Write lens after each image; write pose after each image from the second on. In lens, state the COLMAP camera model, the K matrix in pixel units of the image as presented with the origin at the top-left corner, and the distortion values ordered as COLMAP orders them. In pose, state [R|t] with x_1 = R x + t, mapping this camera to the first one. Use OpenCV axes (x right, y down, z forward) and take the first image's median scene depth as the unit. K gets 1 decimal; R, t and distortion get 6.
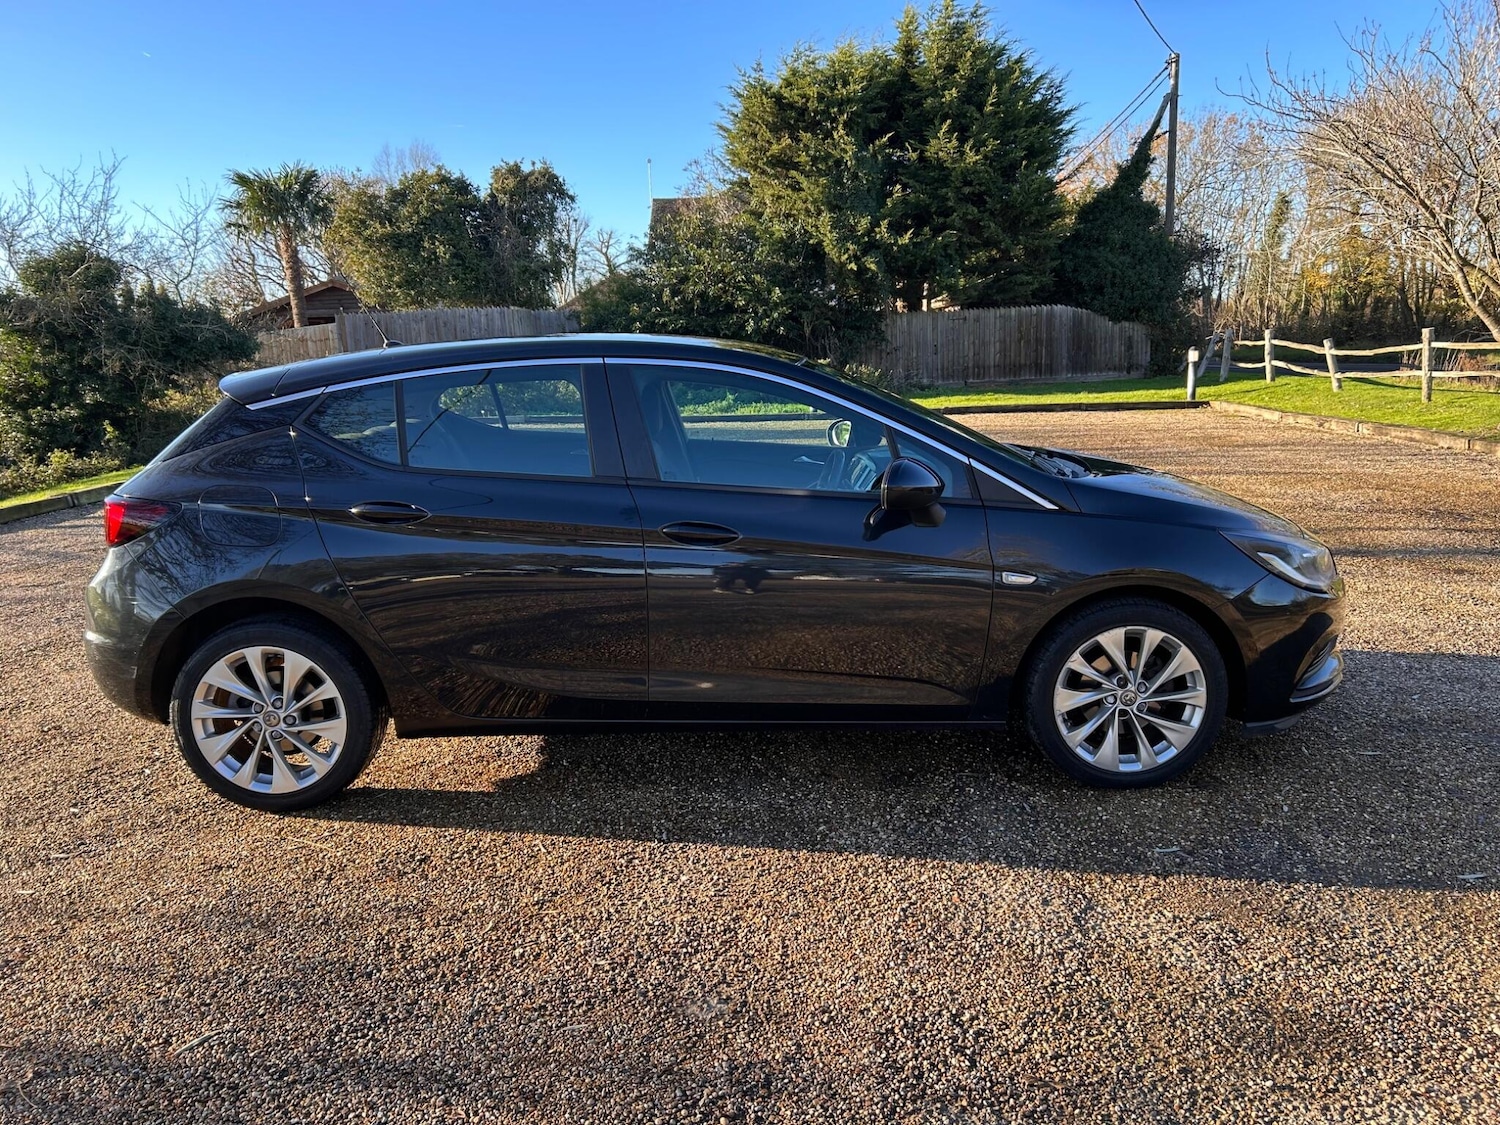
lens RADIAL K [[1124.9, 0, 761.4], [0, 1124.9, 558.6], [0, 0, 1]] dist [0.050773, -0.053326]
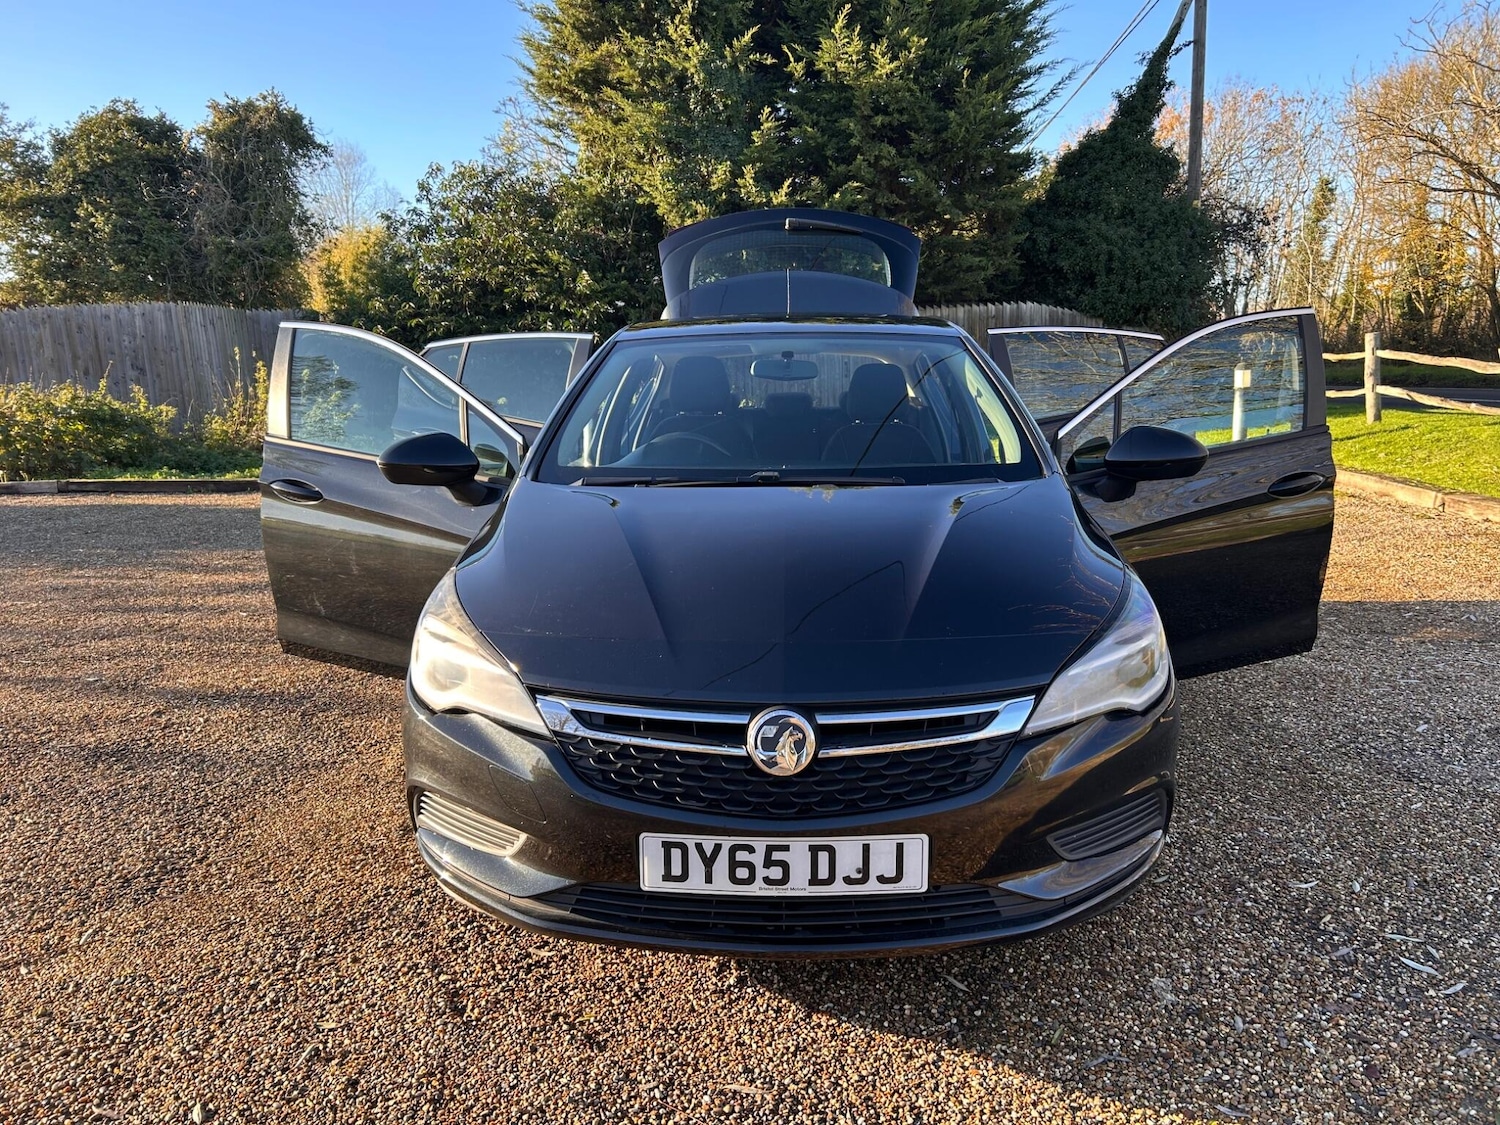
lens RADIAL K [[1135.2, 0, 750.0], [0, 1135.2, 572.8], [0, 0, 1]] dist [0.055067, -0.065502]
pose [[0.999902, 0.001822, -0.013852, 0.116430], [-0.001934, 0.999966, -0.008061, -0.062540], [0.013837, 0.008087, 0.999872, 0.348378]]
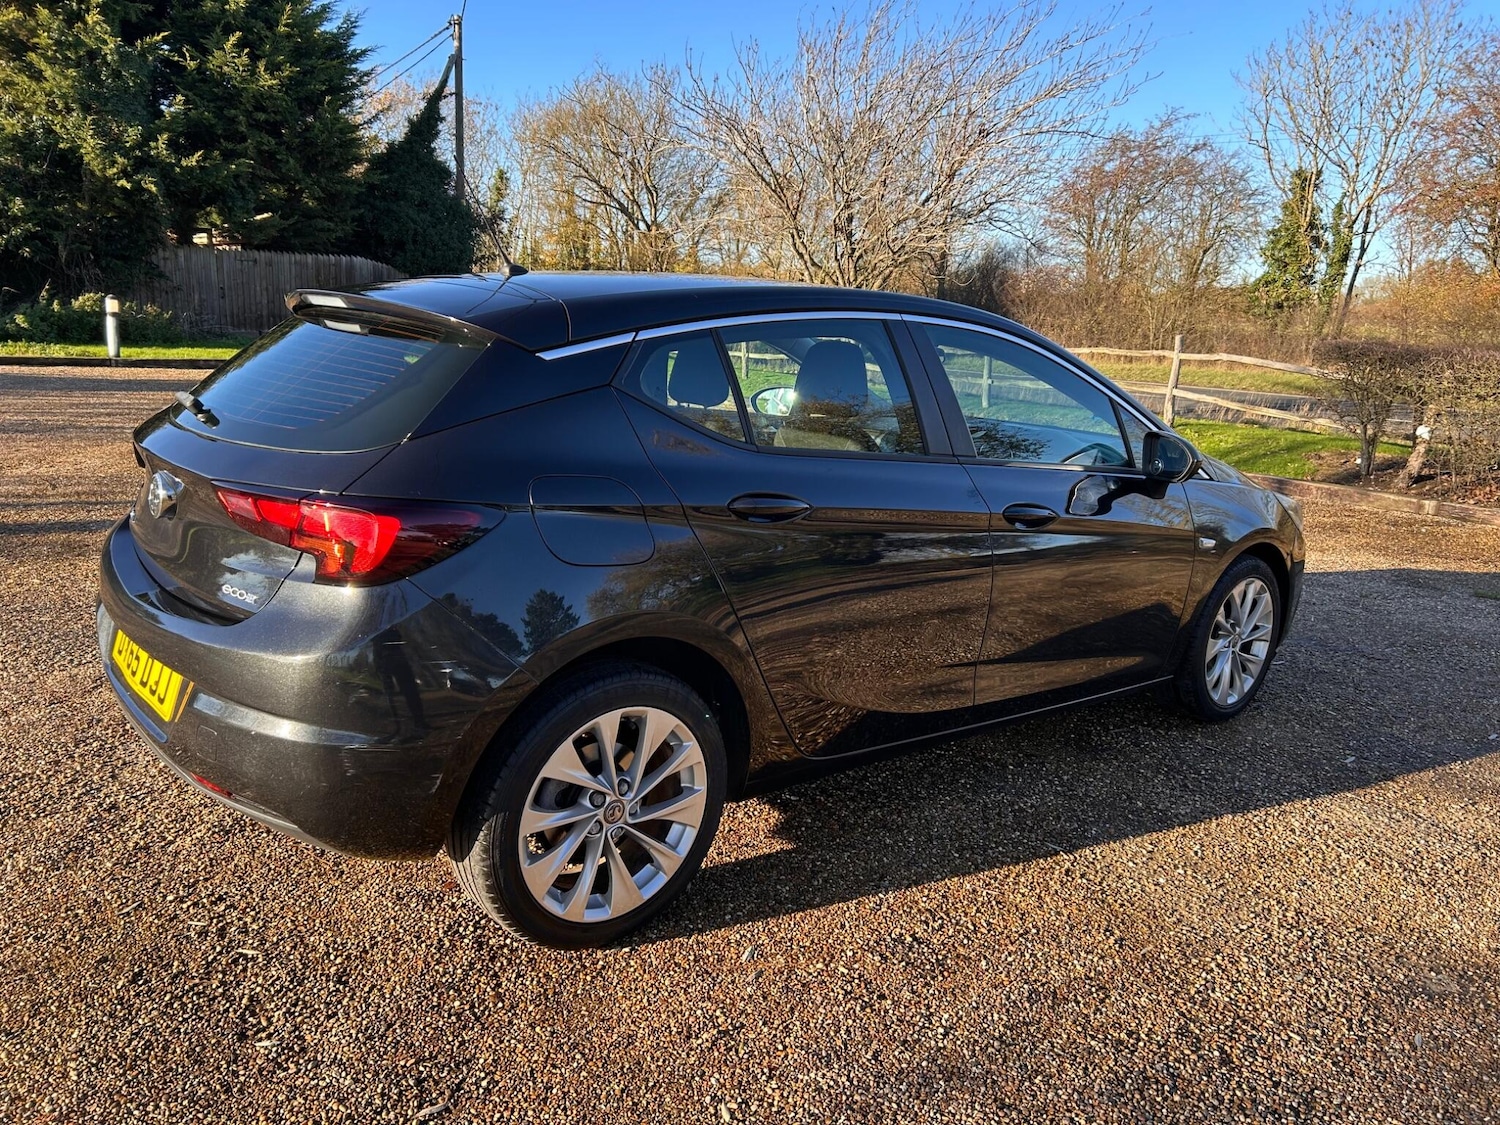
lens RADIAL K [[1124.5, 0, 752.1], [0, 1124.5, 556.9], [0, 0, 1]] dist [0.055065, -0.056407]
pose [[0.773902, -0.067914, 0.629653, -0.106289], [0.046666, 0.997646, 0.050249, -0.005944], [-0.631584, -0.009505, 0.775250, 0.055950]]
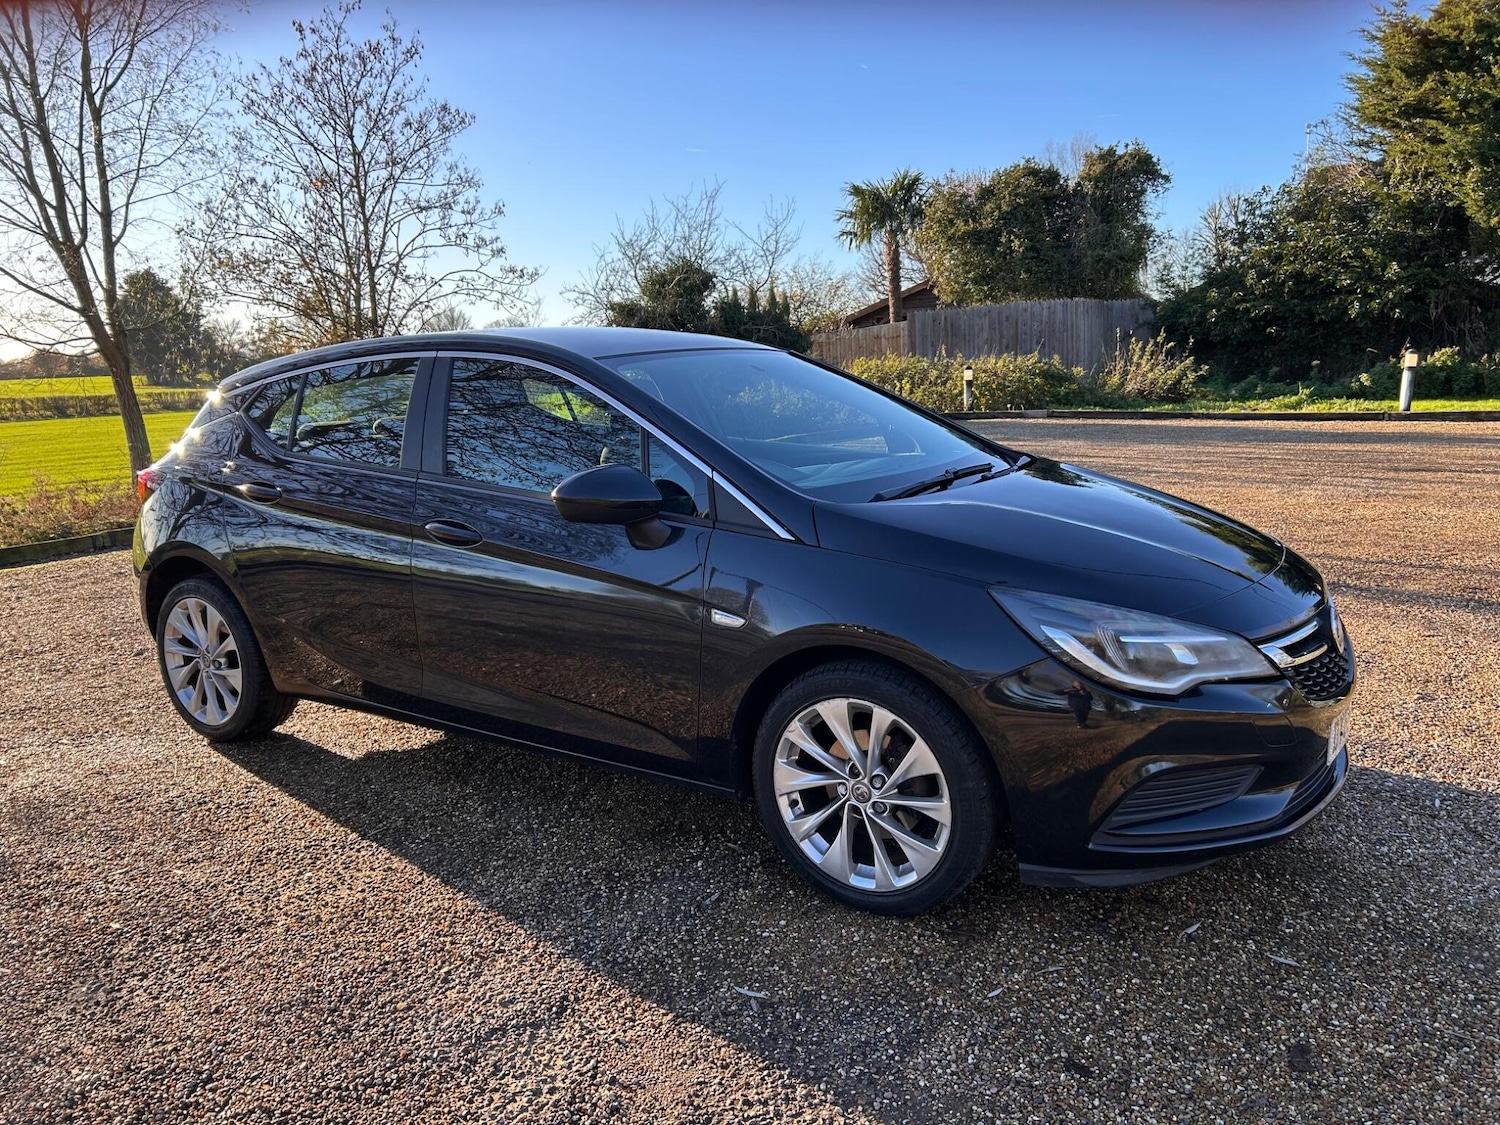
lens RADIAL K [[1126.5, 0, 743.5], [0, 1126.5, 552.6], [0, 0, 1]] dist [0.051636, -0.054275]
pose [[0.834007, 0.090450, -0.544290, 0.089493], [-0.090497, 0.995537, 0.026771, -0.007060], [0.544282, 0.026929, 0.838470, 0.041828]]
